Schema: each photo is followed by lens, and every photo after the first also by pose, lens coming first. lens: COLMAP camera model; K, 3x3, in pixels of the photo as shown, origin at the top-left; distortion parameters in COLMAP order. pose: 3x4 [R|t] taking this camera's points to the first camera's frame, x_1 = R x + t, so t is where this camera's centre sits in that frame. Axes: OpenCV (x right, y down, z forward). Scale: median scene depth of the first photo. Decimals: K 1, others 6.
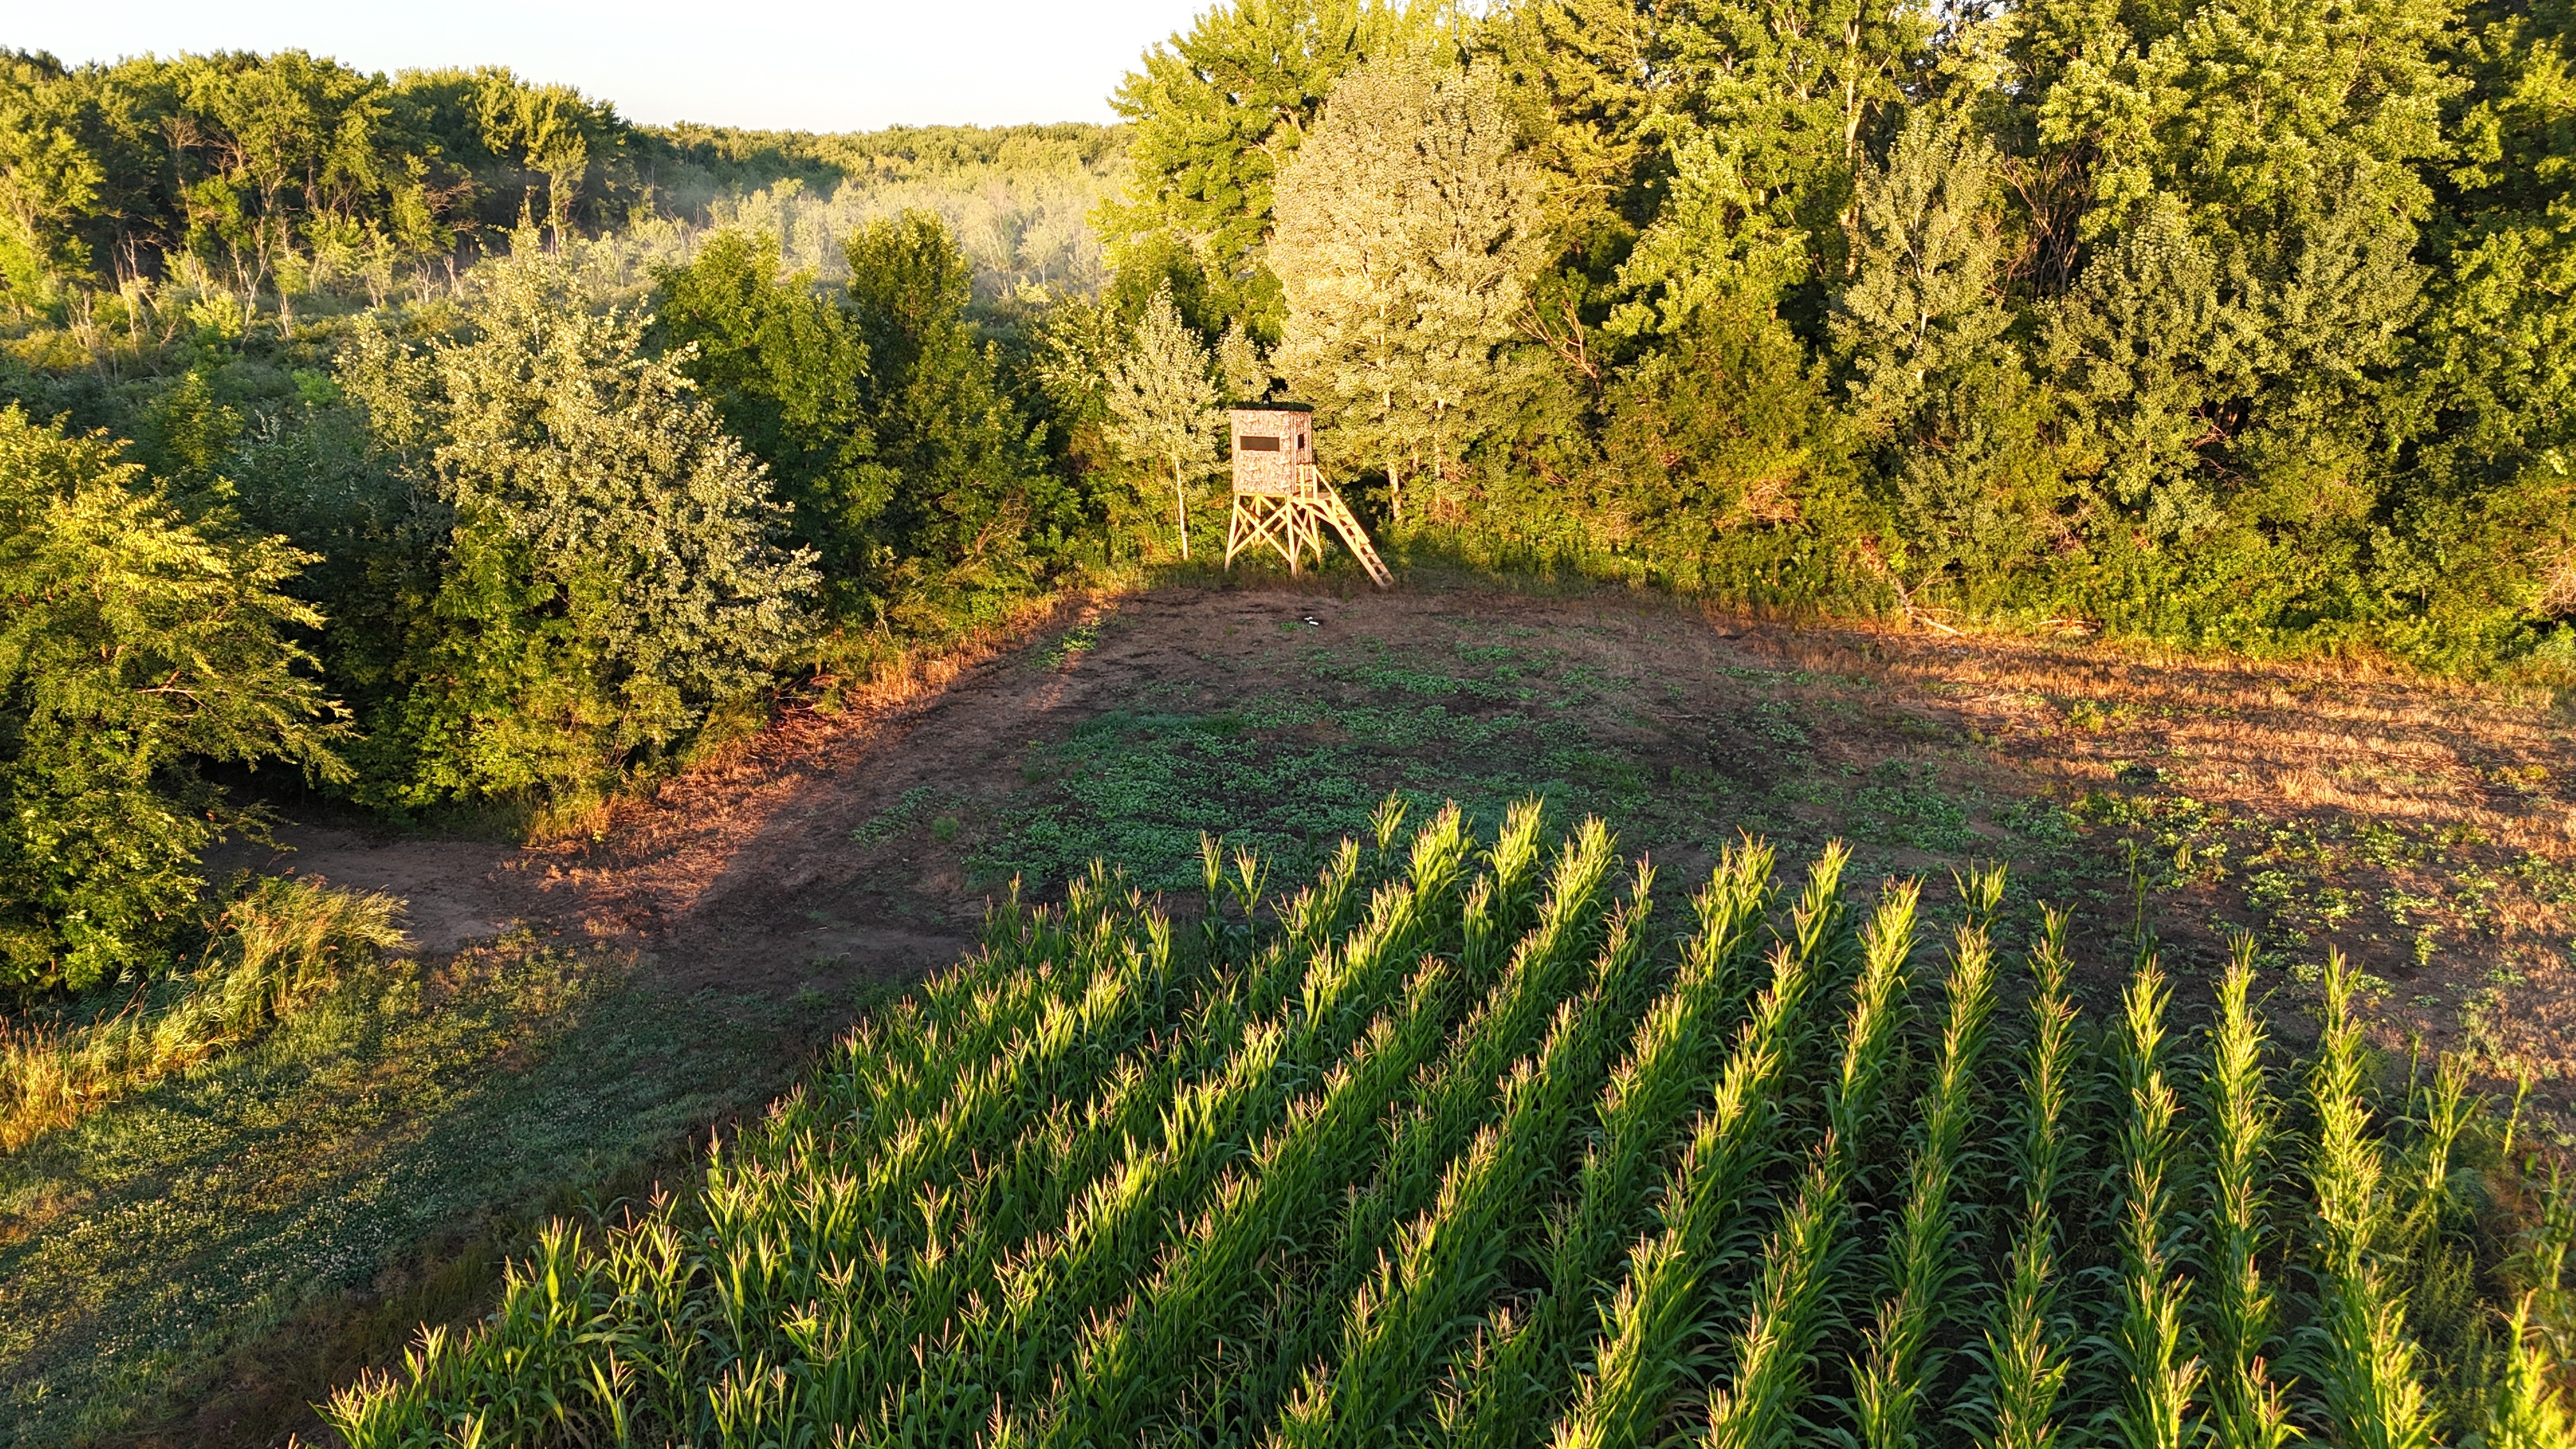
lens RADIAL K [[1929.7, 0, 1287.7], [0, 1929.7, 708.6], [0, 0, 1]] dist [0.088768, -0.068446]
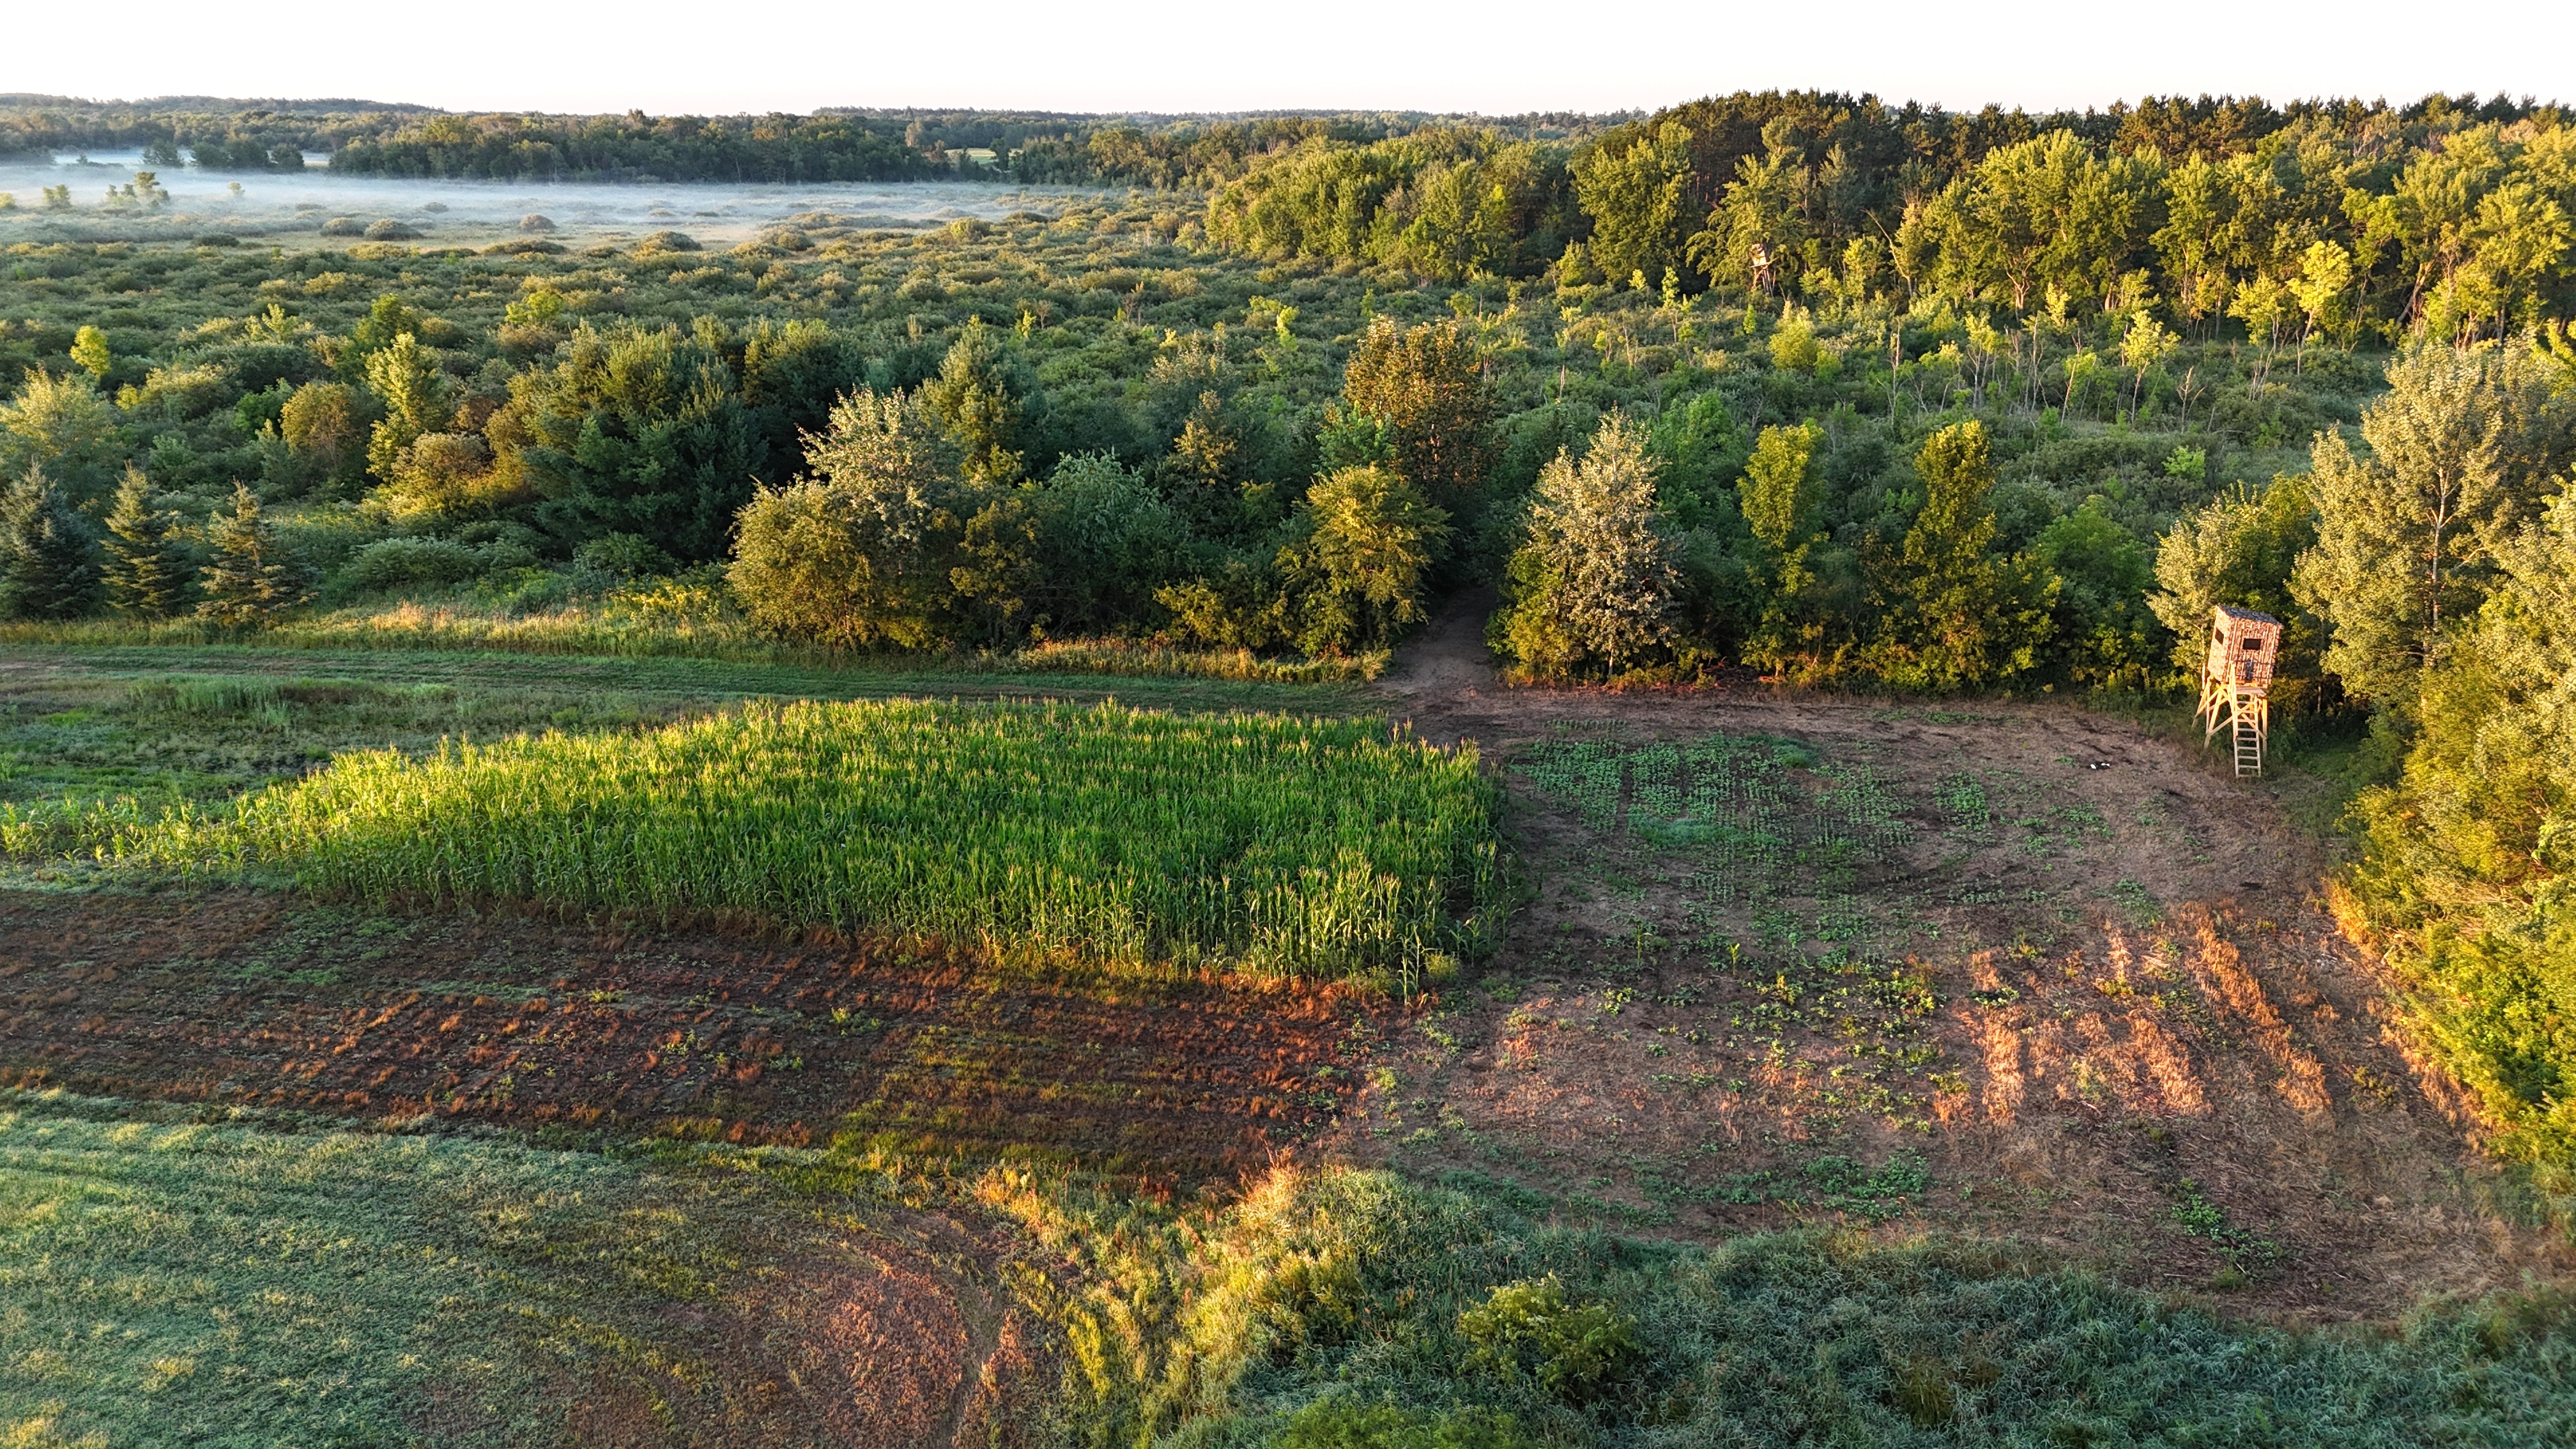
lens RADIAL K [[1929.7, 0, 1289.4], [0, 1929.7, 718.5], [0, 0, 1]] dist [0.088768, -0.068446]
pose [[0.215797, 0.300271, -0.929123, 1.335353], [-0.270083, 0.932774, 0.238722, -0.289319], [0.938342, 0.199425, 0.282388, 0.100114]]
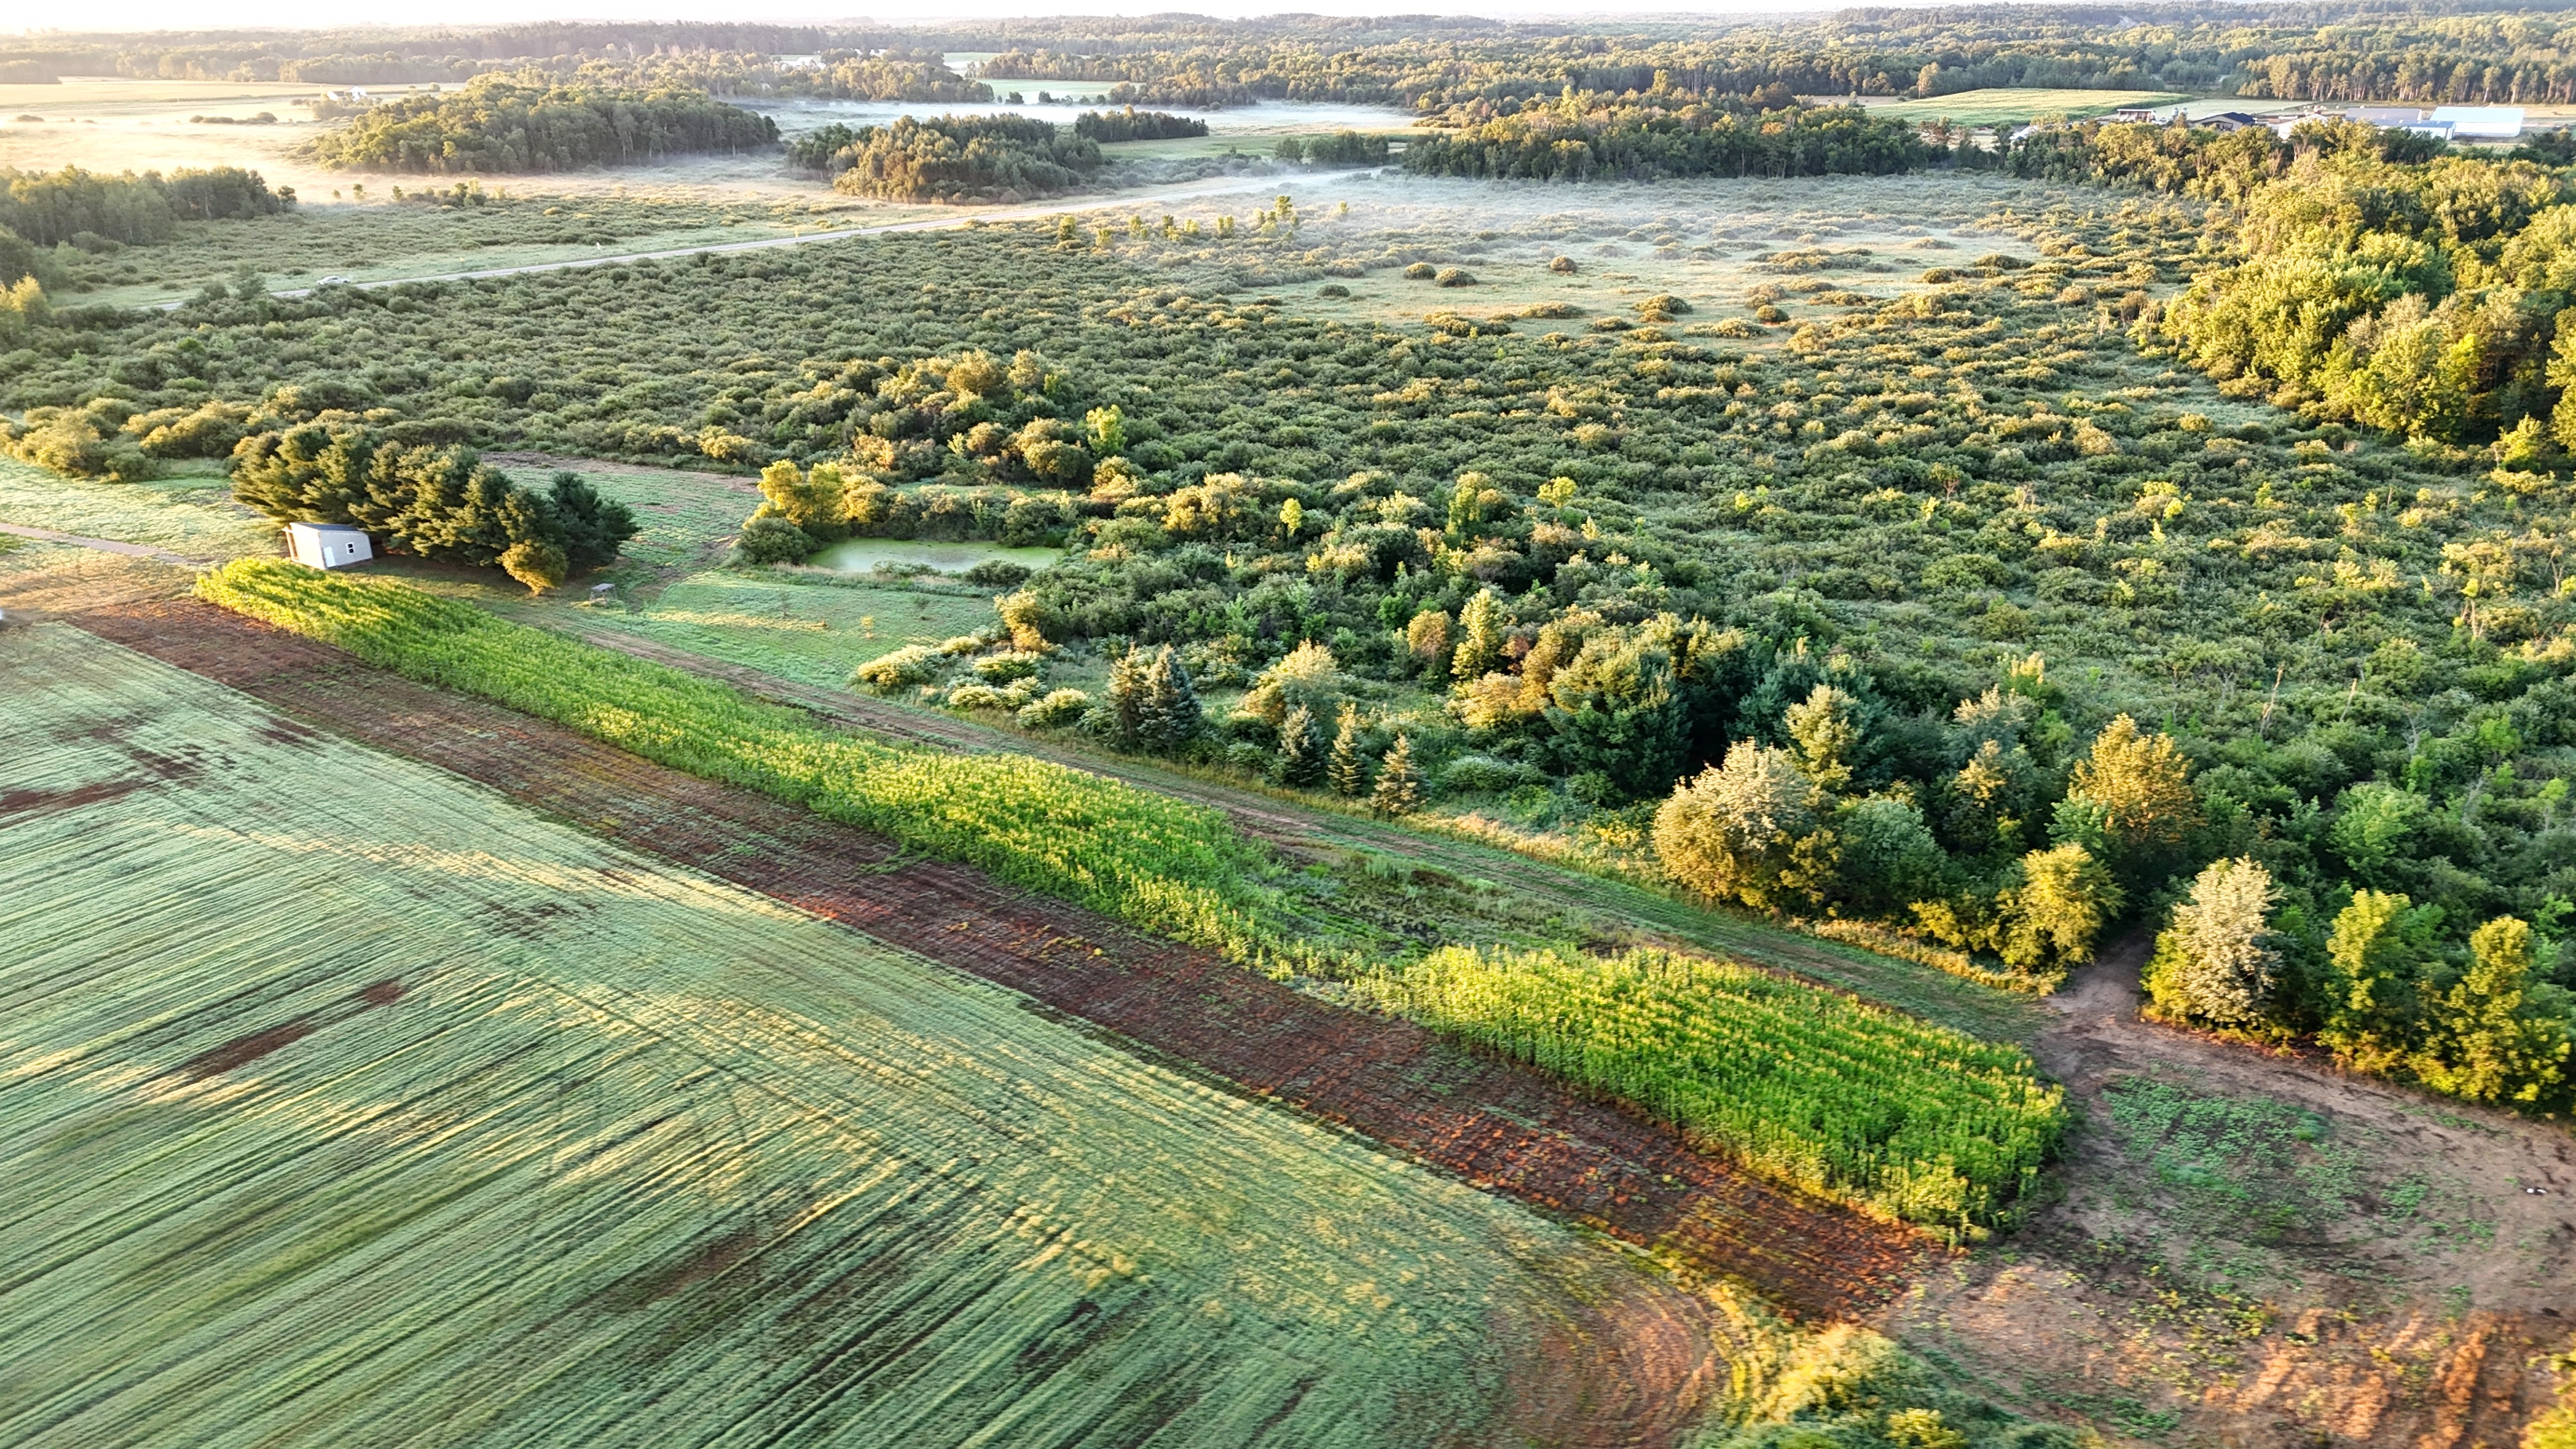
lens RADIAL K [[1929.7, 0, 1263.8], [0, 1929.7, 686.8], [0, 0, 1]] dist [0.088768, -0.068446]
pose [[-0.277342, 0.337604, -0.899503, 2.368073], [-0.245711, 0.880172, 0.406108, -1.167821], [0.928820, 0.333648, -0.161156, -0.067502]]
